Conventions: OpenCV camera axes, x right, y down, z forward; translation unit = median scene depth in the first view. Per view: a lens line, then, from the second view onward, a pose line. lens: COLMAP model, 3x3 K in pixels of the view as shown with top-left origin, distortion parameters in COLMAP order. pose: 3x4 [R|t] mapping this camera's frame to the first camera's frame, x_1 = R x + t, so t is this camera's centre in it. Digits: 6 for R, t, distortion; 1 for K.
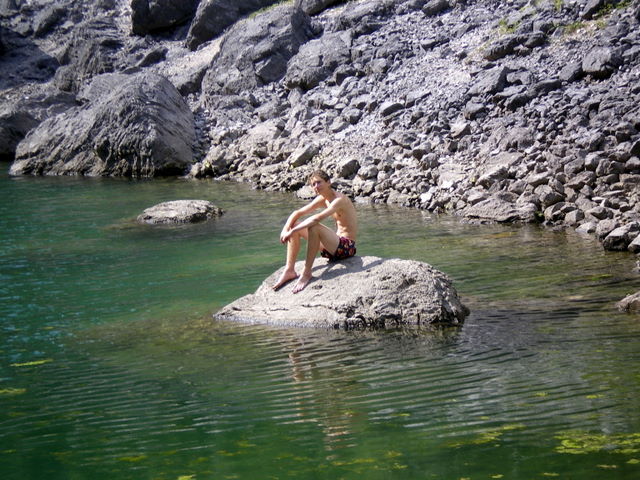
lens RADIAL K [[2122.0, 0, 320.0], [0, 2122.0, 240.0], [0, 0, 1]] dist [0.045024, 0.329600]
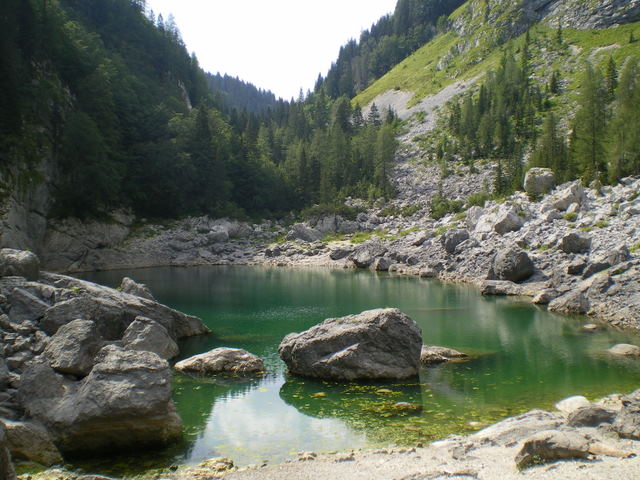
lens RADIAL K [[726.0, 0, 320.0], [0, 726.0, 240.0], [0, 0, 1]] dist [-0.112569, -0.033891]
pose [[0.932719, 0.041833, -0.358168, -0.050216], [-0.066063, 0.996261, -0.055675, -0.064530], [0.354500, 0.075591, 0.931996, -0.726926]]
